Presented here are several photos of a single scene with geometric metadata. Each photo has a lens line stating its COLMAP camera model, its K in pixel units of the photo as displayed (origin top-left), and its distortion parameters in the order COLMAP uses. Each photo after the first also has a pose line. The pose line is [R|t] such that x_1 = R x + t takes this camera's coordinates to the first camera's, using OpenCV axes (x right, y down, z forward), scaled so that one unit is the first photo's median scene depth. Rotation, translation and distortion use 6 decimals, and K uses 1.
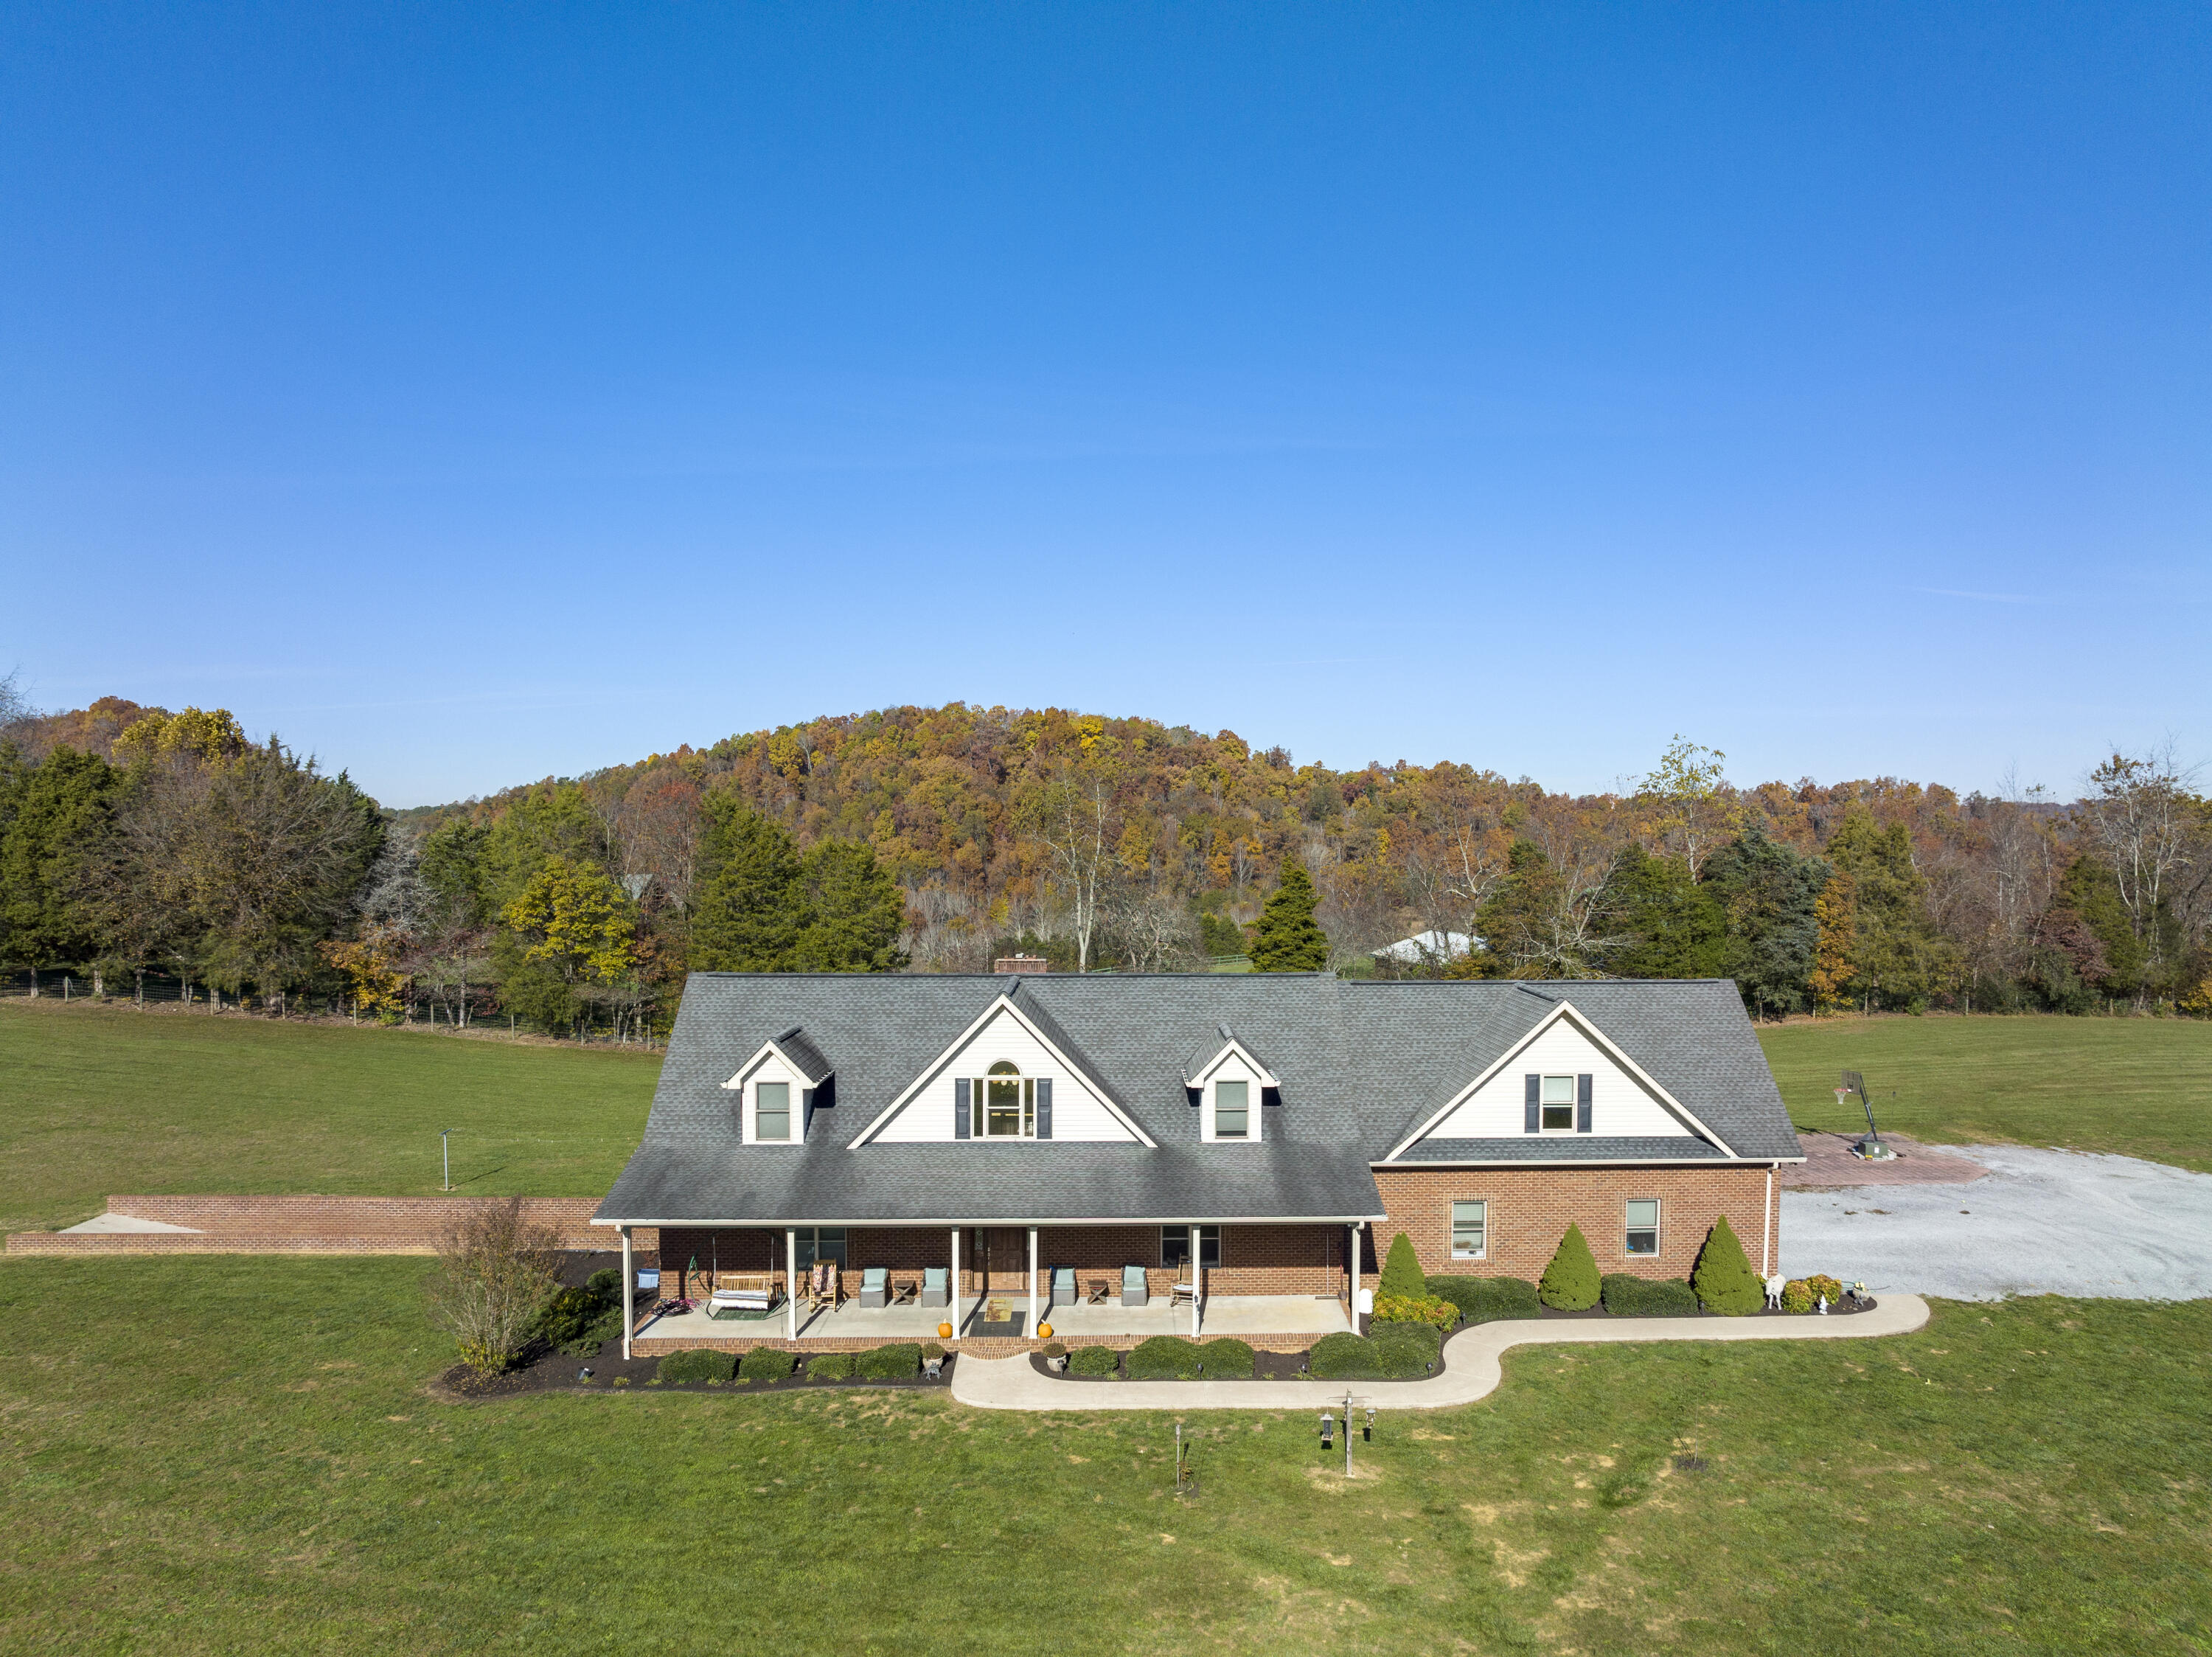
lens RADIAL K [[1580.6, 0, 1184.2], [0, 1580.6, 901.1], [0, 0, 1]] dist [-0.036195, 0.002705]
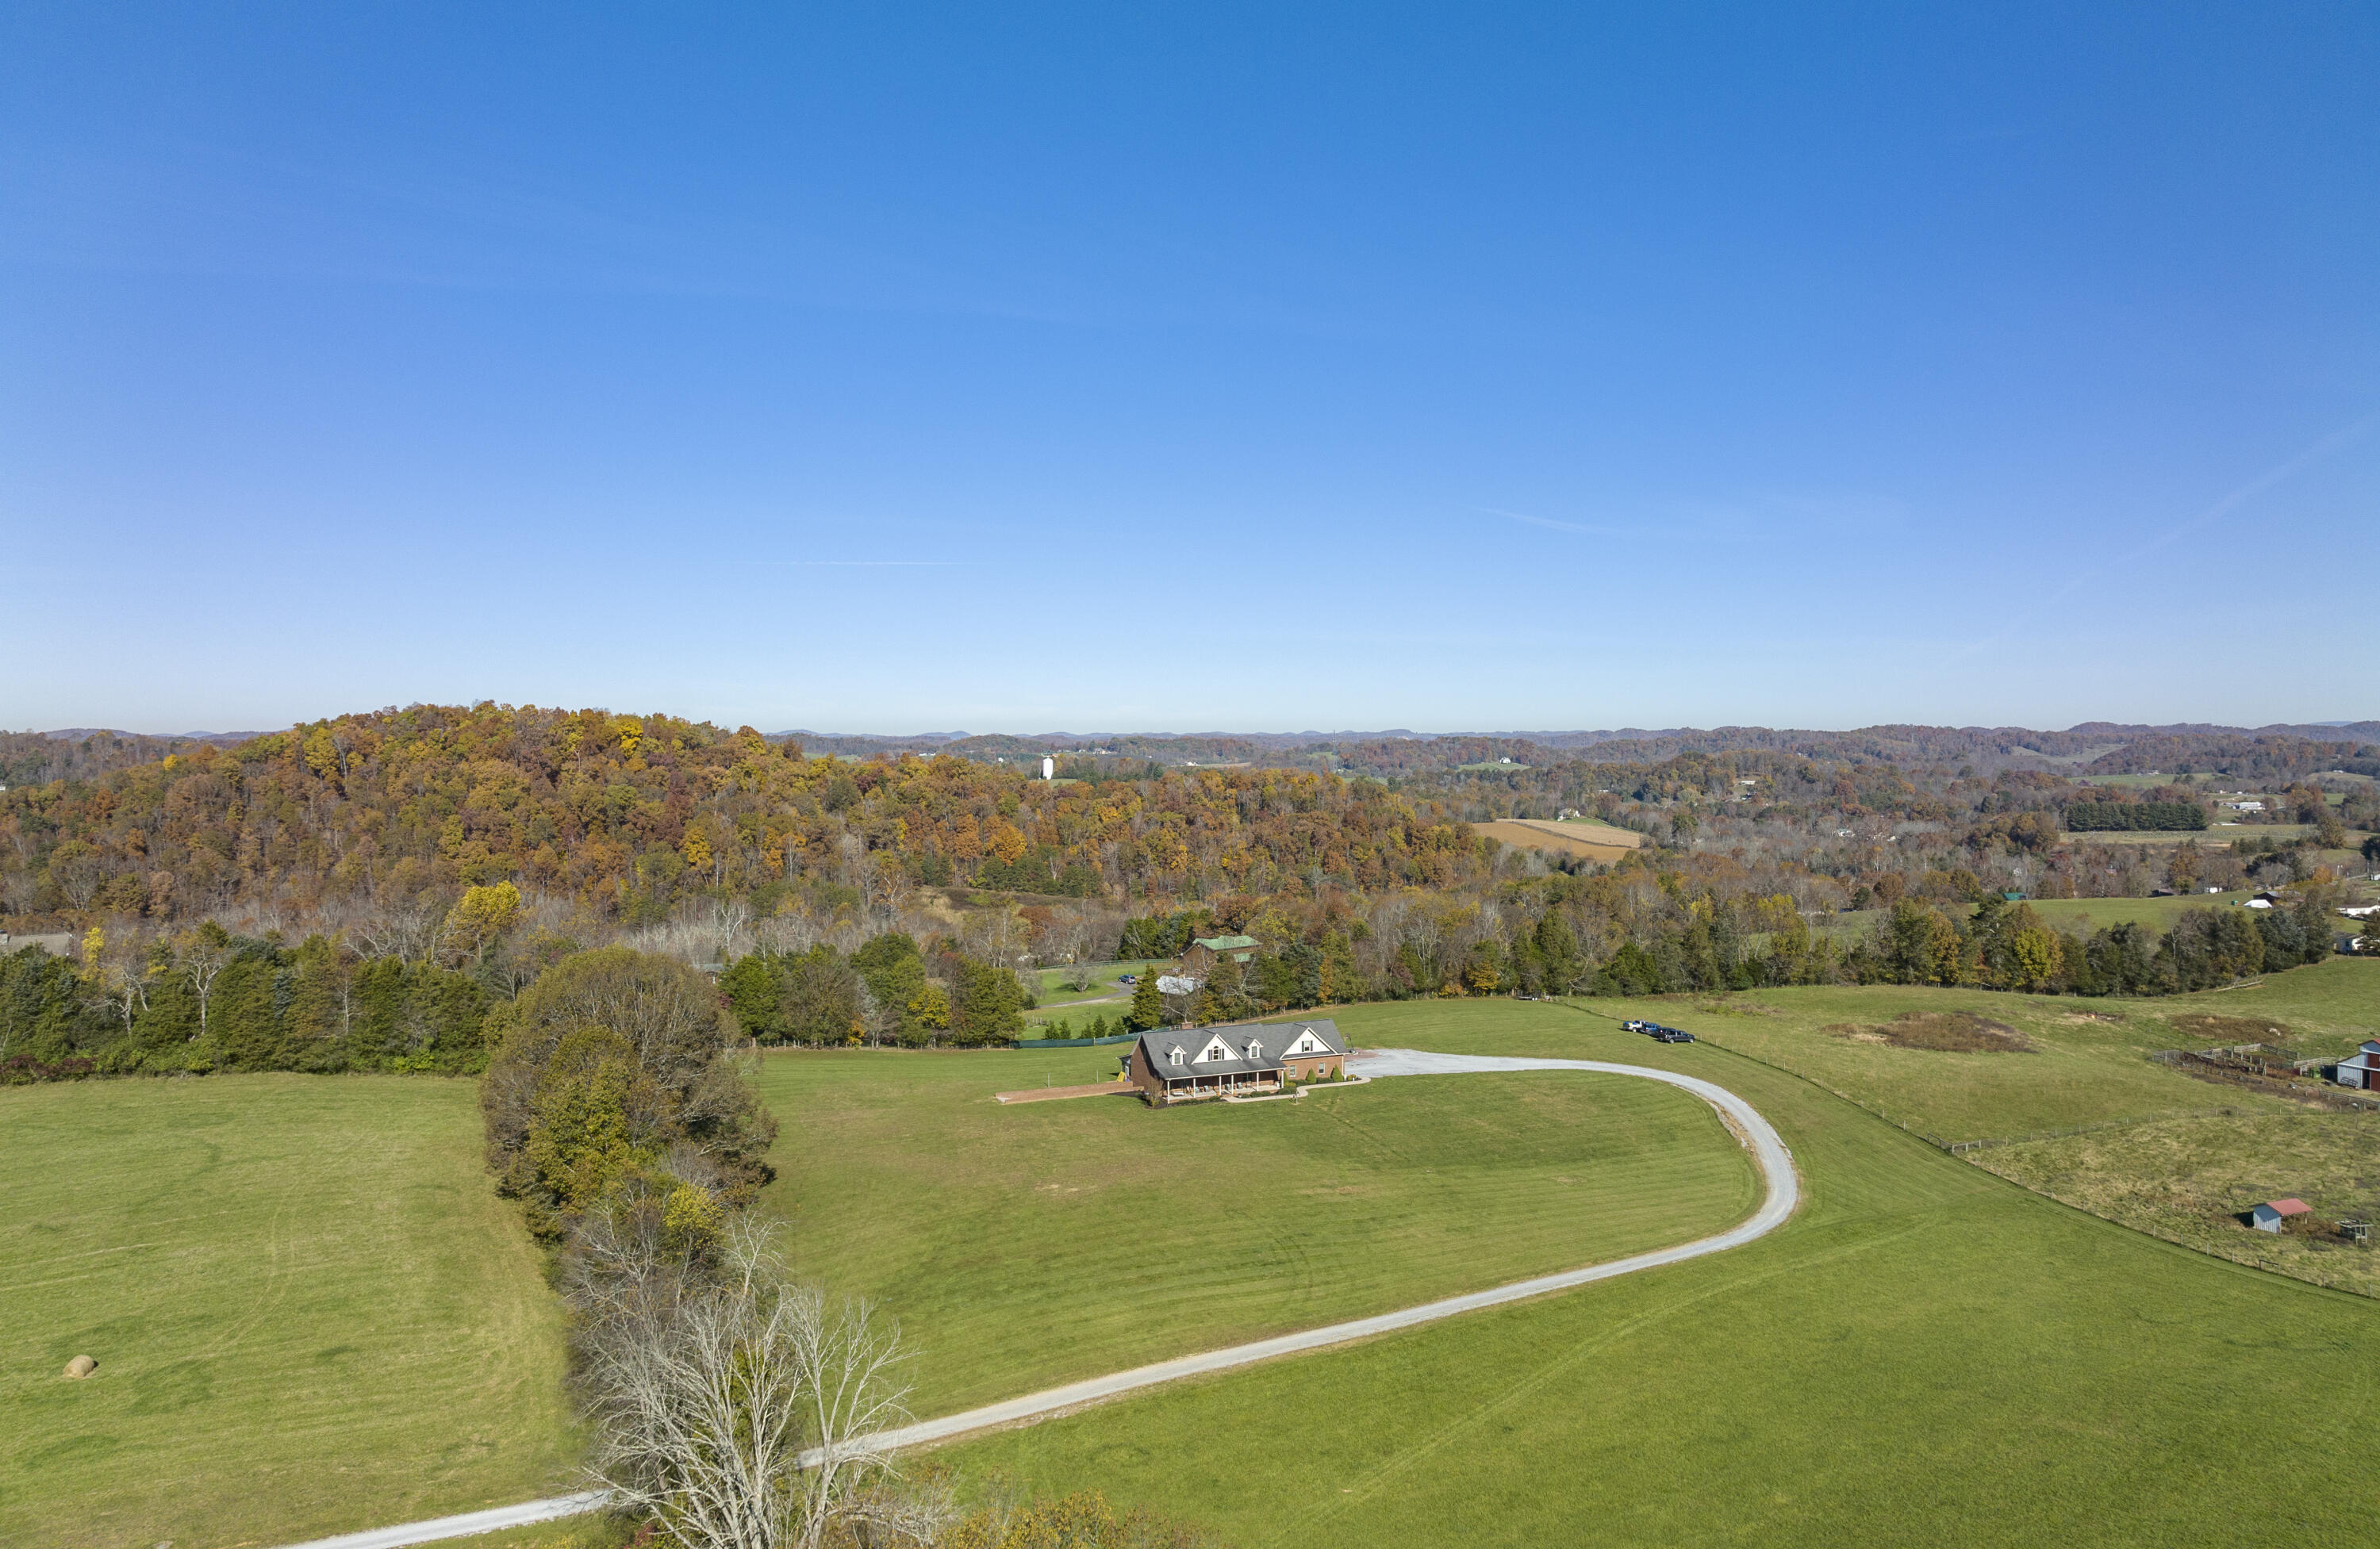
lens RADIAL K [[1700.0, 0, 1271.2], [0, 1700.0, 748.1], [0, 0, 1]] dist [-0.032896, -0.006017]
pose [[0.913400, -0.003196, 0.407052, -1.028370], [0.022125, 0.998881, -0.041802, -0.299240], [-0.406463, 0.047188, 0.912448, -1.976850]]
